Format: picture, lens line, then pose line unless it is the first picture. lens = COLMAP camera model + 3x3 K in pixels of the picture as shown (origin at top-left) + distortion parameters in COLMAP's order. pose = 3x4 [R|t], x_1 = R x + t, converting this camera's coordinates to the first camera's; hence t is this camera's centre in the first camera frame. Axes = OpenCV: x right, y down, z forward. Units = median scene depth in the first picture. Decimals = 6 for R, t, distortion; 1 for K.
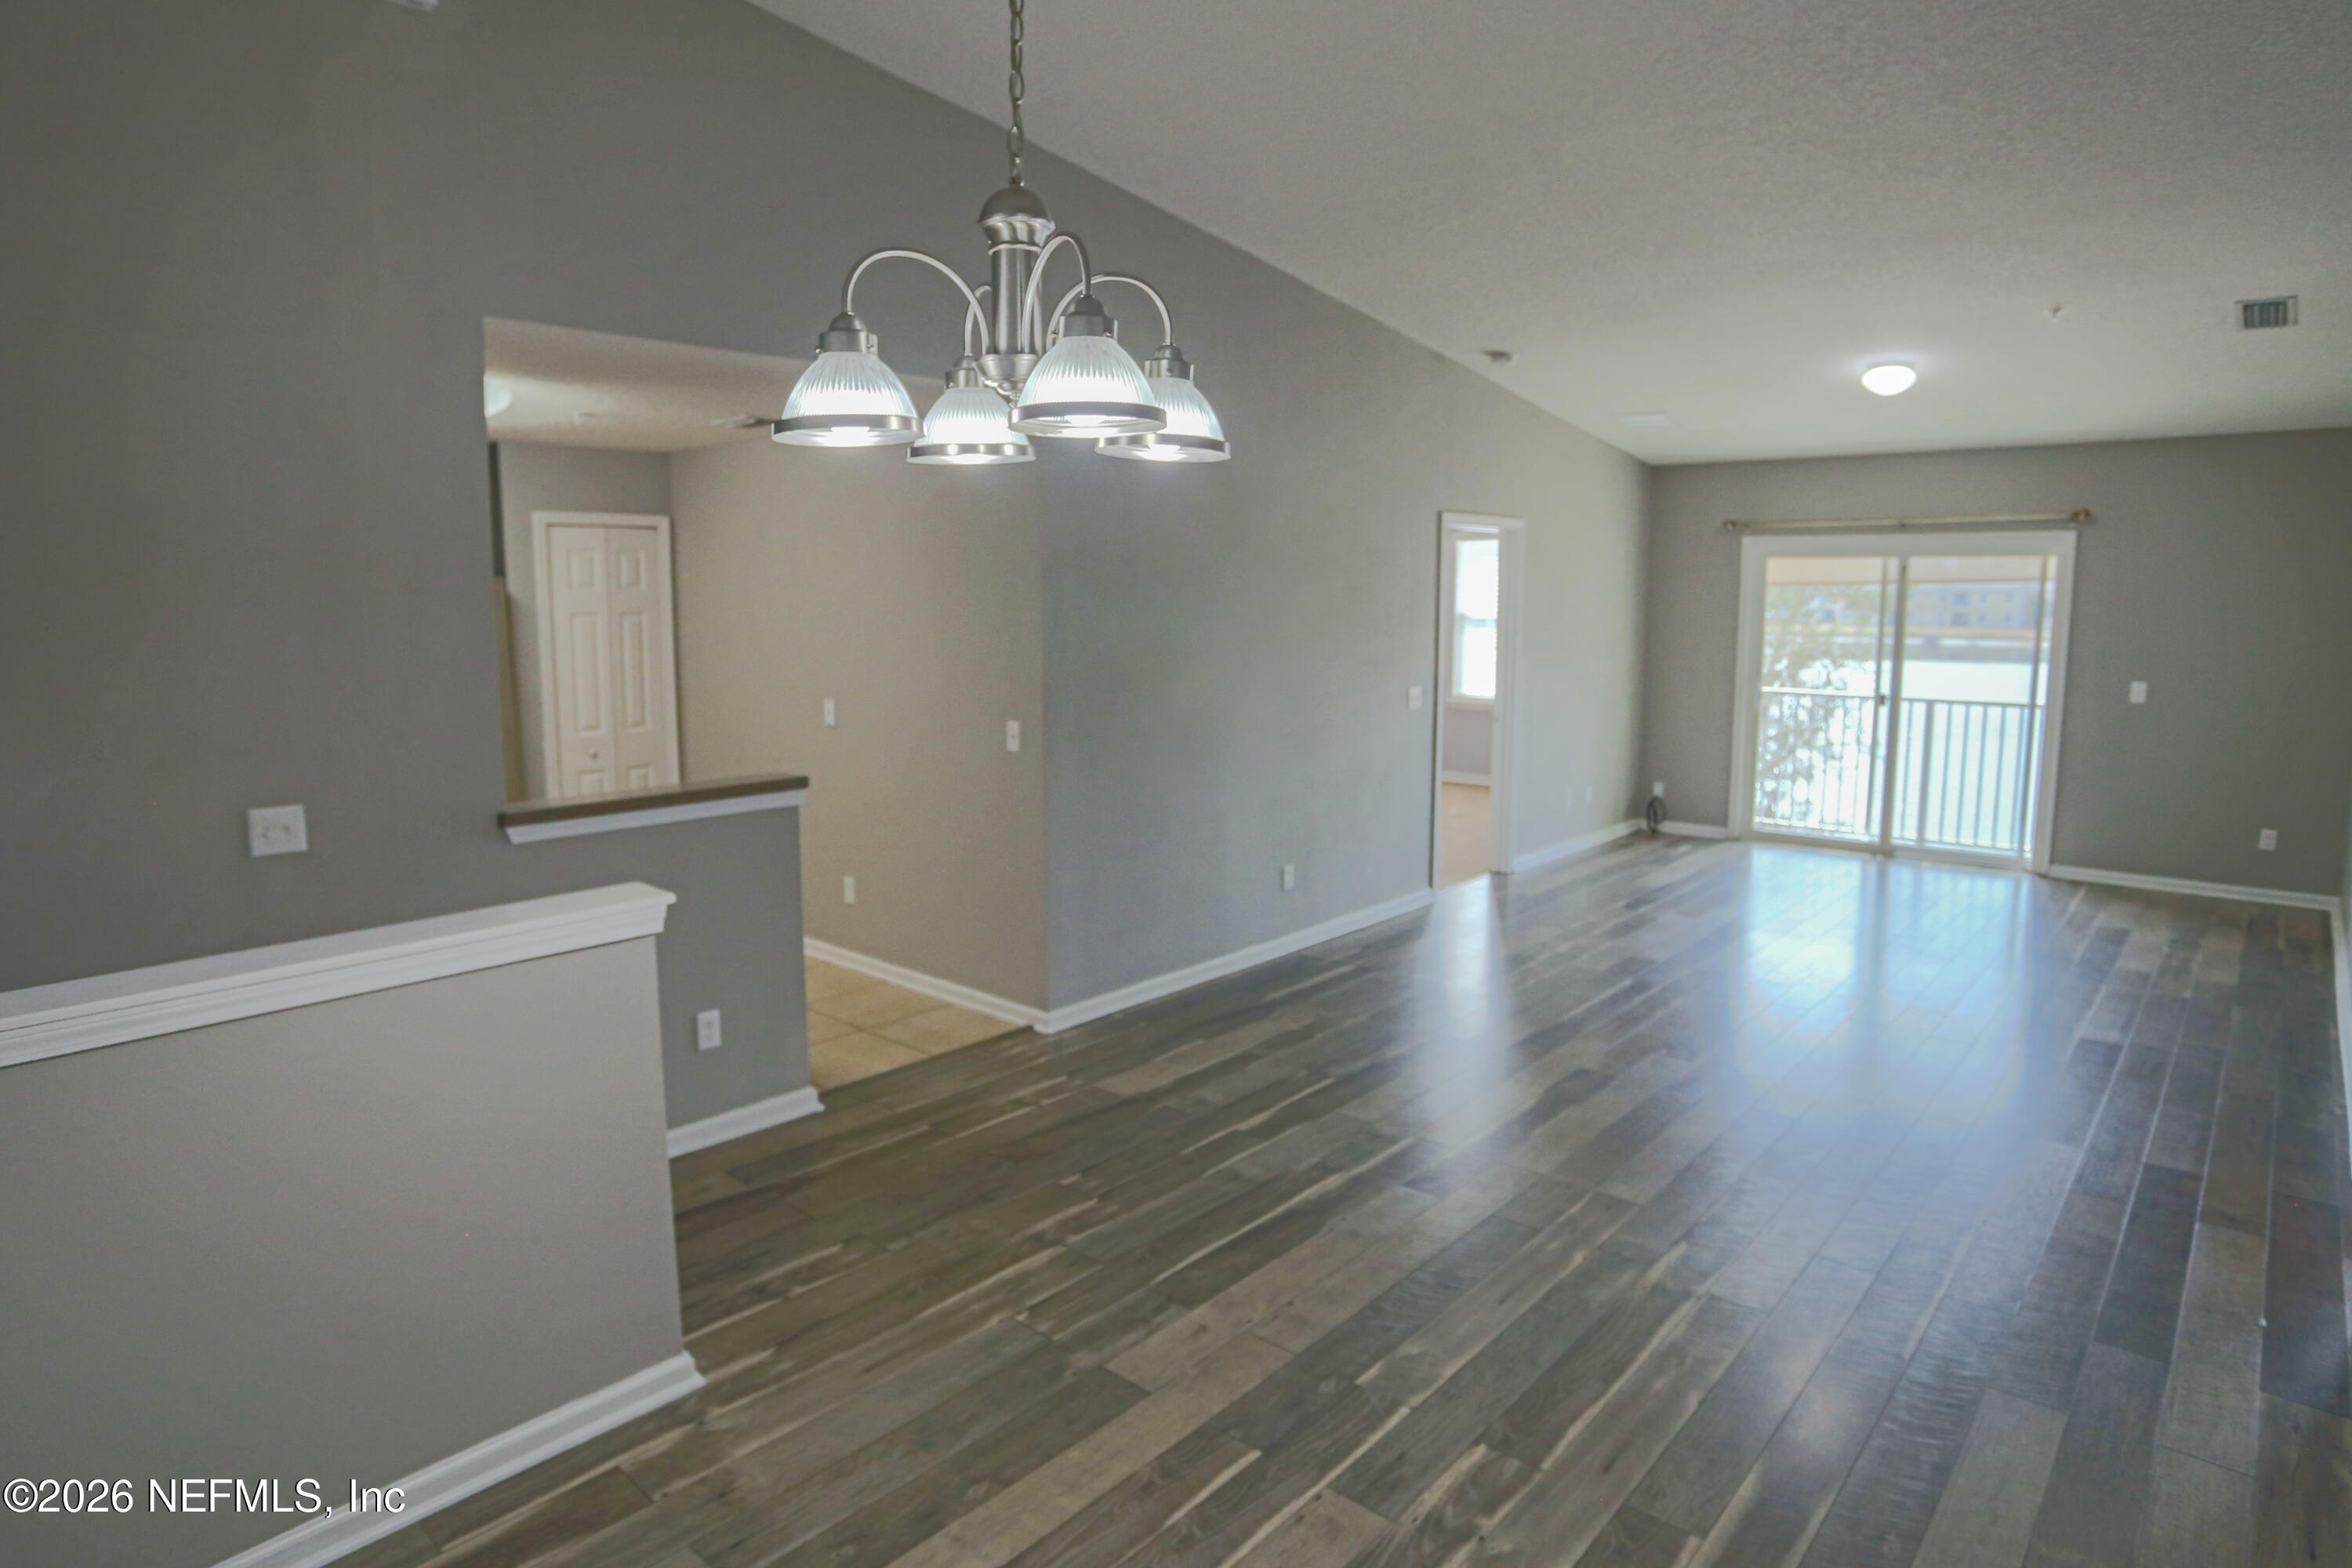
lens RADIAL K [[1303.5, 0, 1193.6], [0, 1303.5, 763.2], [0, 0, 1]] dist [-0.084905, 0.045210]
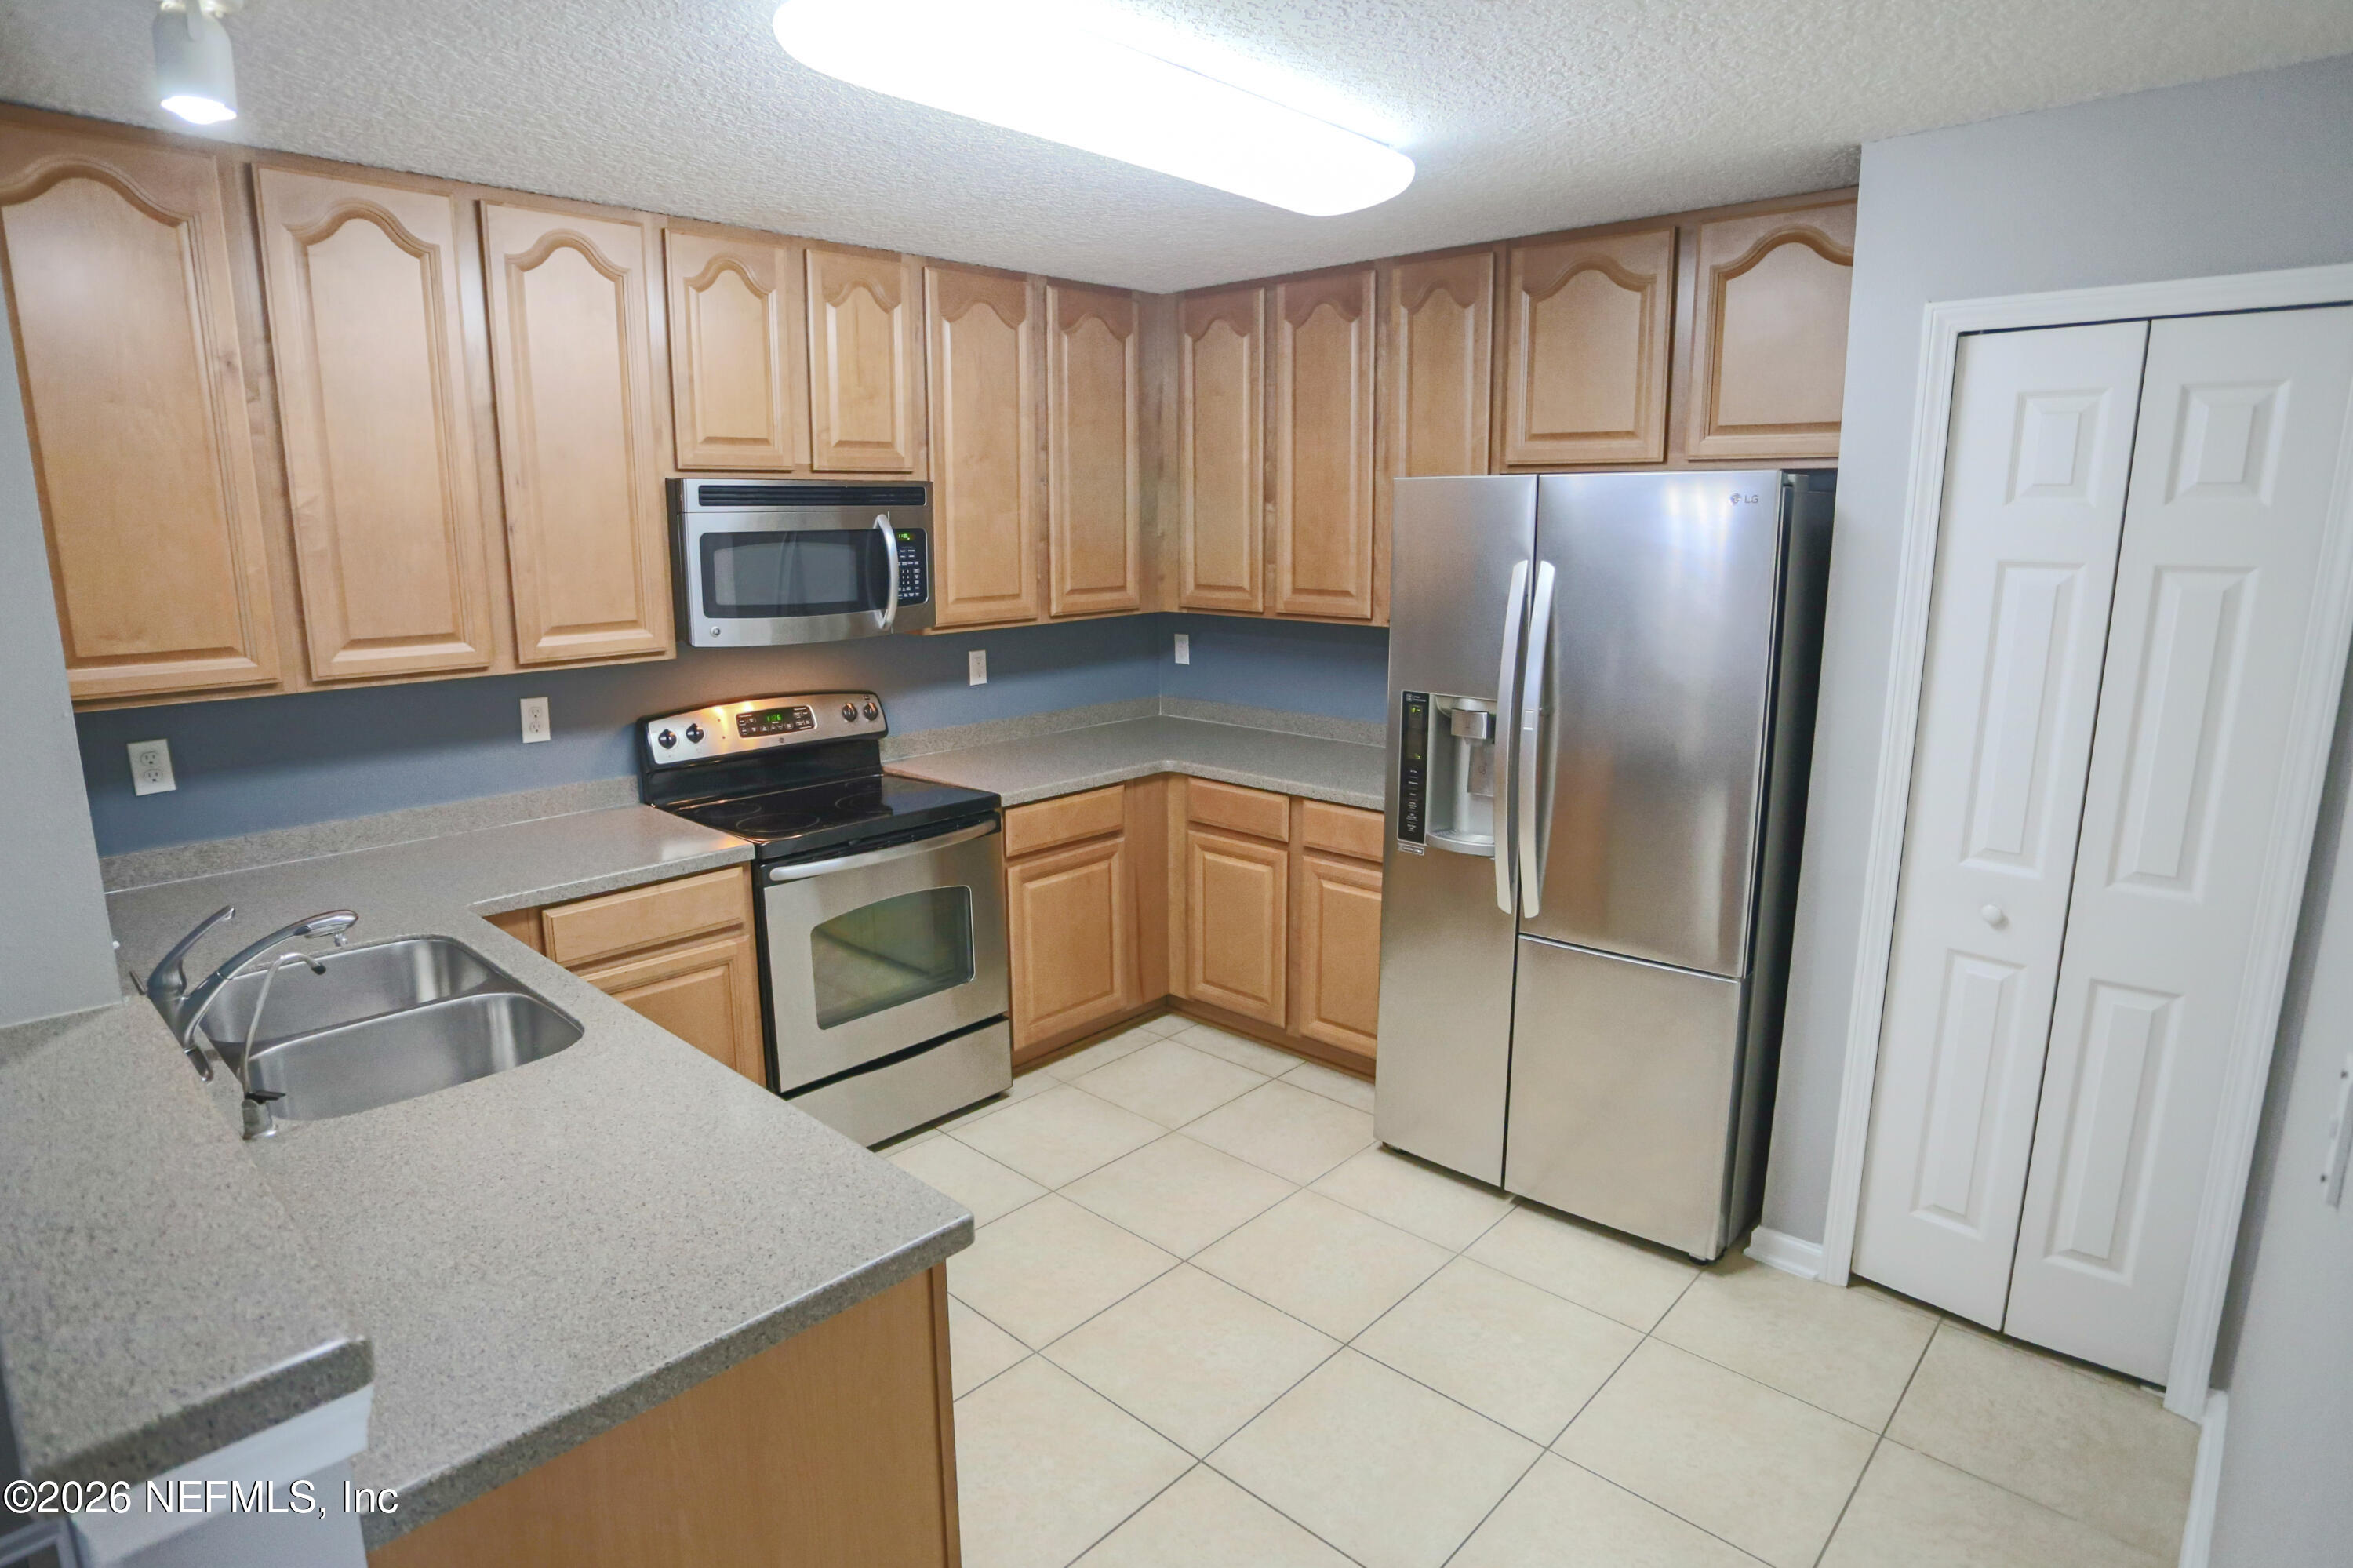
lens RADIAL K [[1253.4, 0, 1167.7], [0, 1253.4, 752.5], [0, 0, 1]] dist [-0.070462, 0.033182]
pose [[-0.036709, 0.192998, -0.980512, -0.139629], [-0.126957, 0.972323, 0.196139, -0.140719], [0.991229, 0.131682, -0.011190, 1.056647]]
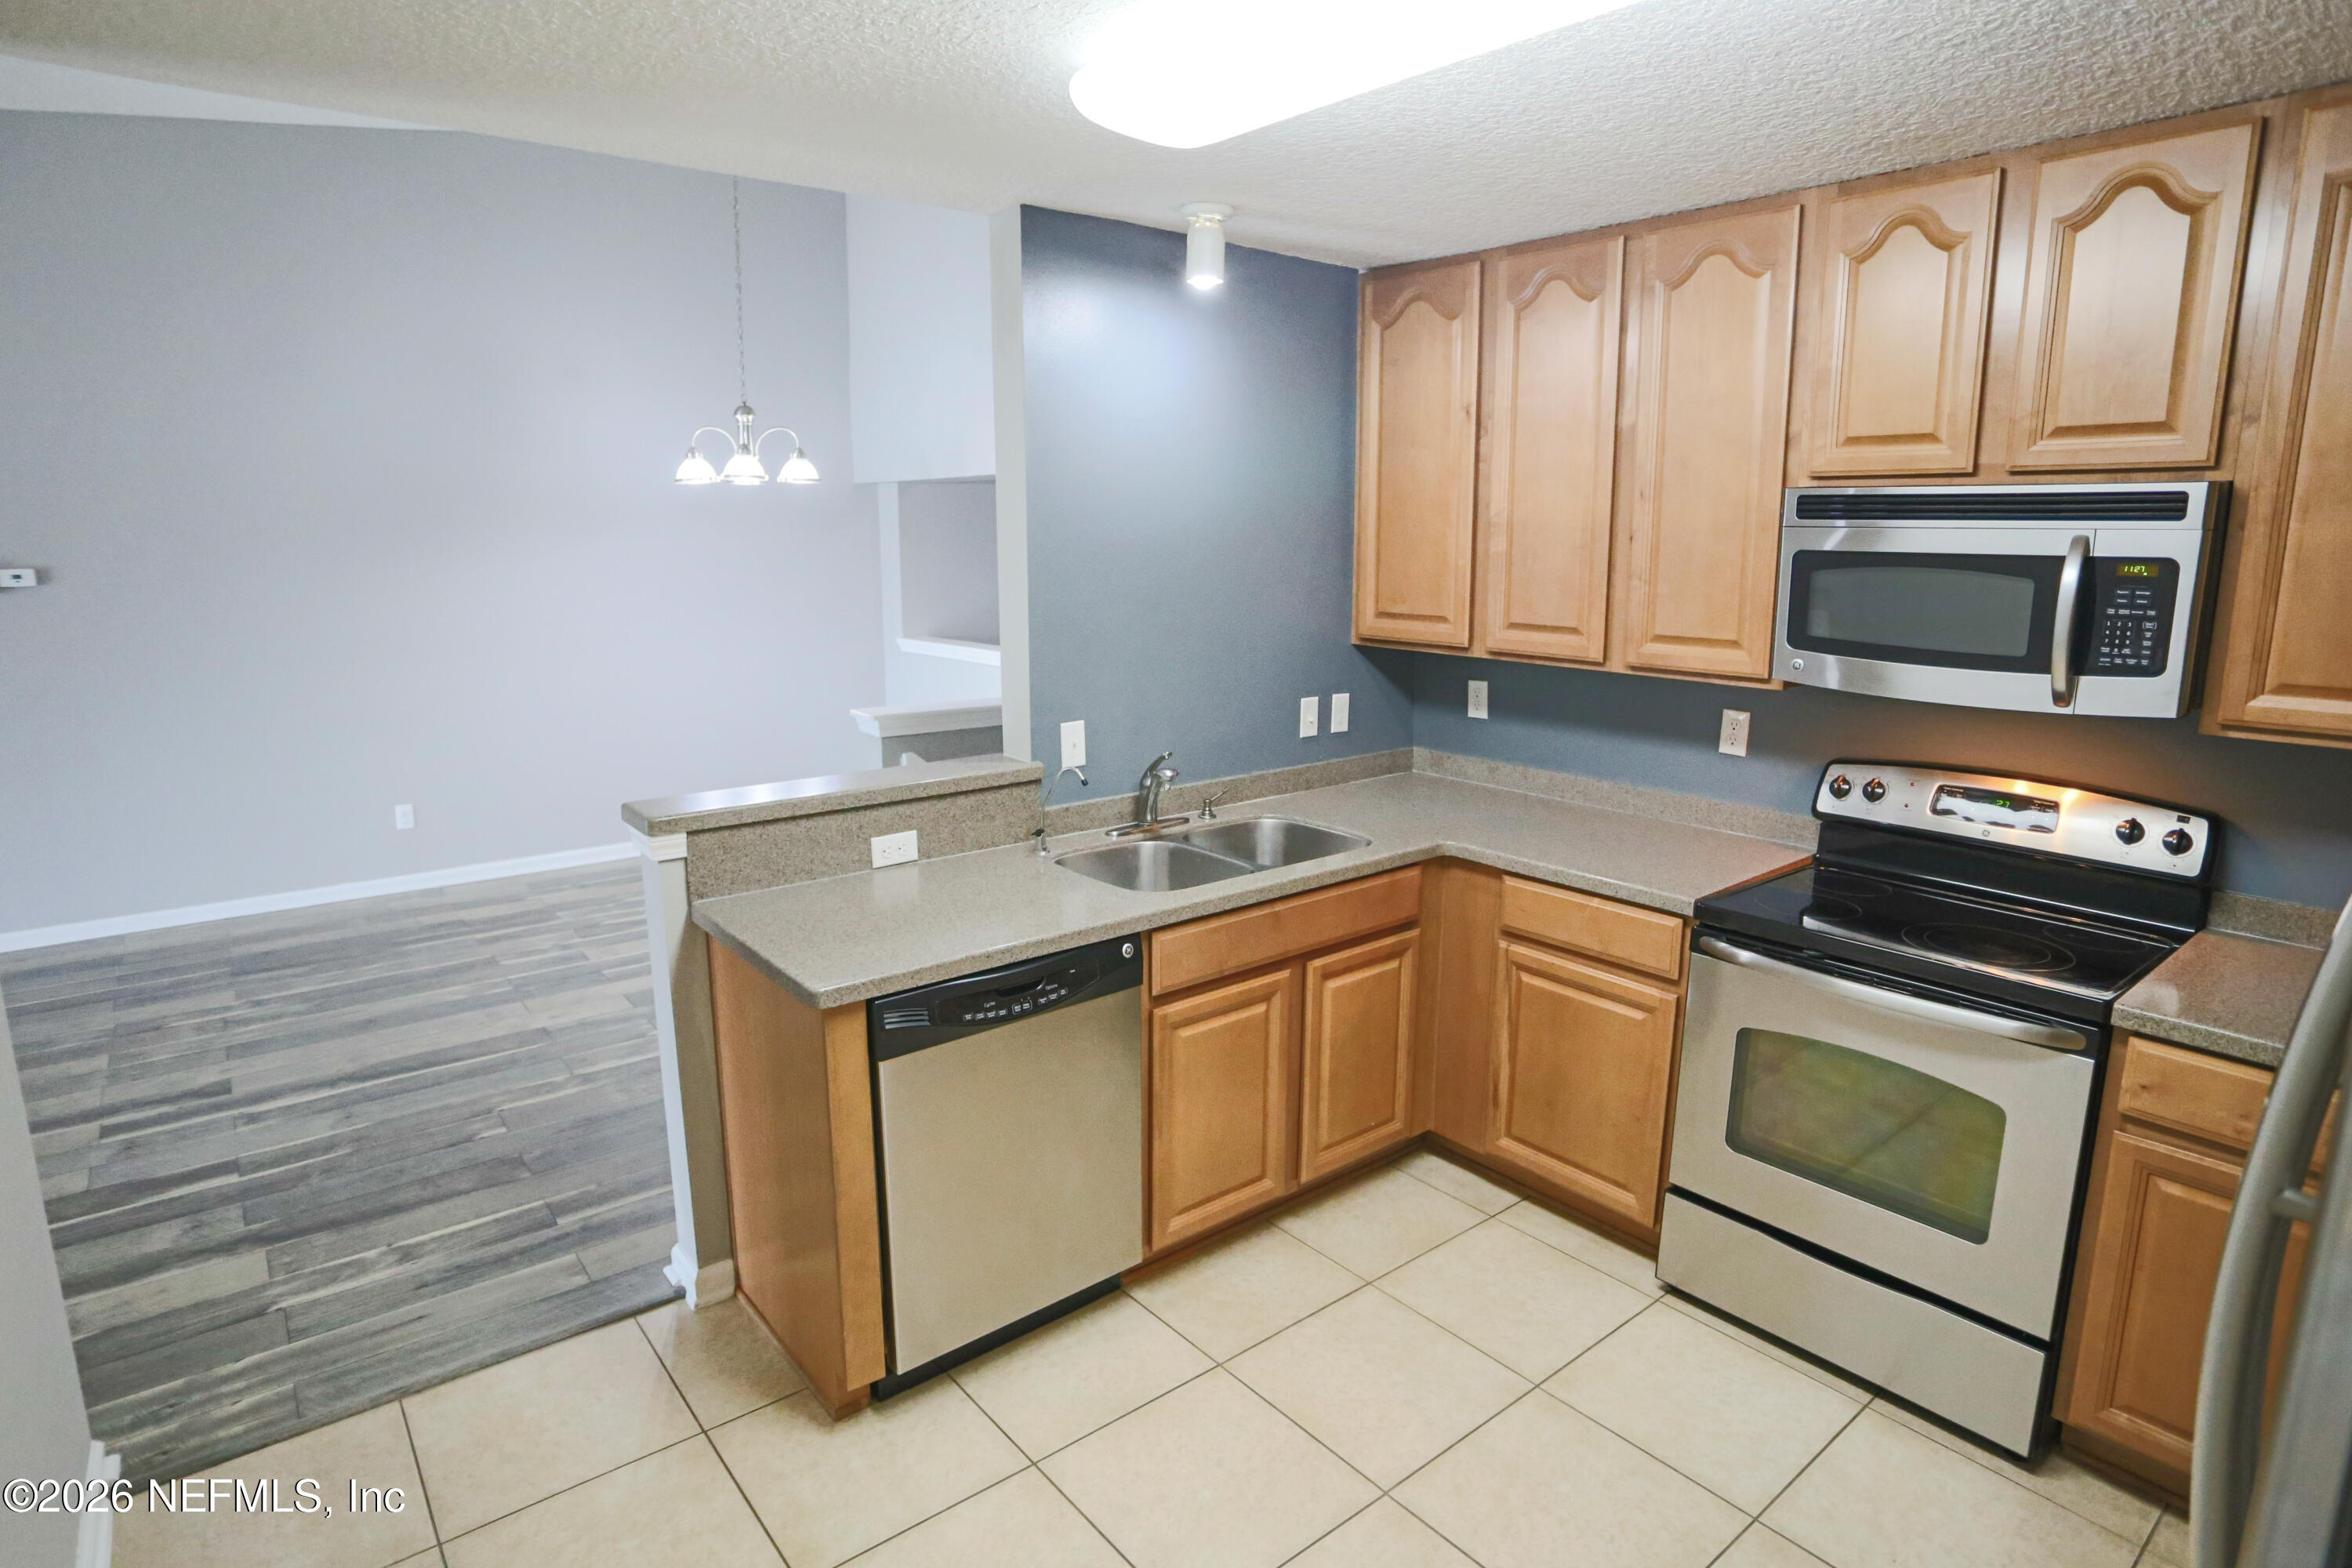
lens RADIAL K [[1259.5, 0, 1136.4], [0, 1259.5, 764.4], [0, 0, 1]] dist [-0.093061, 0.042456]
pose [[-0.981816, -0.032987, 0.186947, -0.616010], [0.025676, 0.952662, 0.302945, -0.177711], [-0.188090, 0.302237, -0.934492, 1.407659]]
